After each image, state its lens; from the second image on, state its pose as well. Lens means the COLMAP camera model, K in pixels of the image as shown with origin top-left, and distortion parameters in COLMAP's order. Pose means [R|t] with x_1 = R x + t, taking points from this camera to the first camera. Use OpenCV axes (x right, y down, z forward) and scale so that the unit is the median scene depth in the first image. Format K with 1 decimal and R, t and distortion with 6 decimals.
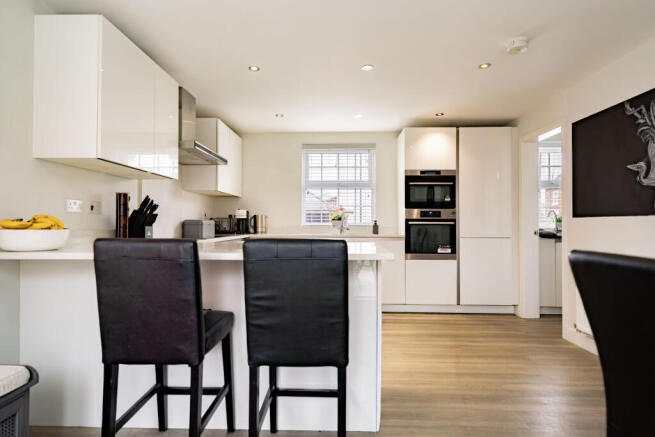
lens RADIAL K [[376.0, 0, 327.5], [0, 376.0, 218.5], [0, 0, 1]] dist [0.004693, 0.000412]
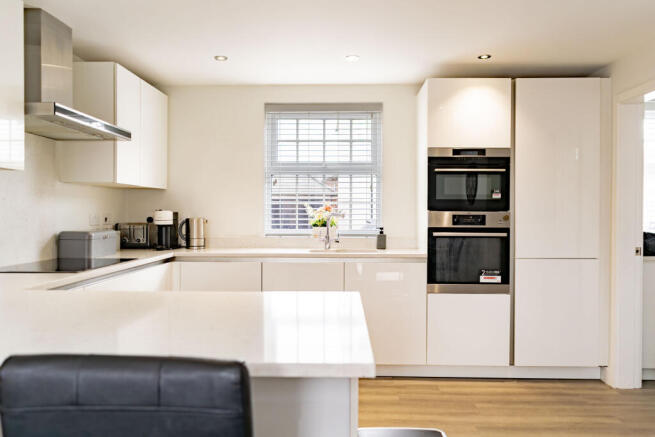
lens RADIAL K [[533.9, 0, 327.5], [0, 533.9, 218.5], [0, 0, 1]] dist [-0.012857, -0.003013]
pose [[0.999997, 0.002580, 0.000390, 0.042287], [-0.002588, 0.999702, 0.024270, -0.034421], [-0.000327, -0.024271, 0.999705, 0.127756]]
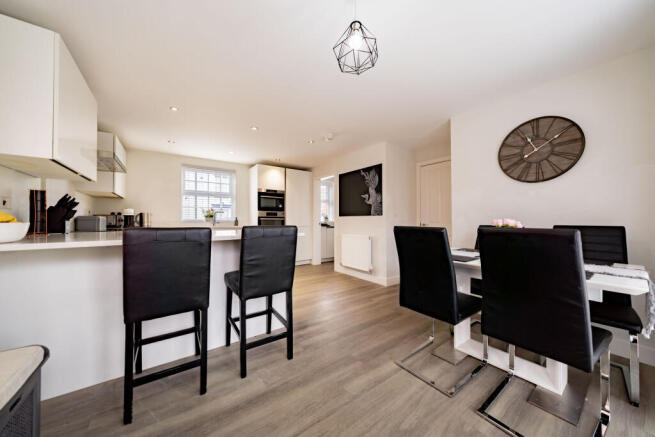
lens RADIAL K [[223.0, 0, 327.5], [0, 223.0, 218.5], [0, 0, 1]] dist [-0.000716, -0.000059]
pose [[0.794024, 0.003079, 0.607878, -0.164230], [-0.006703, 0.999971, 0.003691, 0.003660], [-0.607849, -0.007006, 0.794022, -0.012137]]
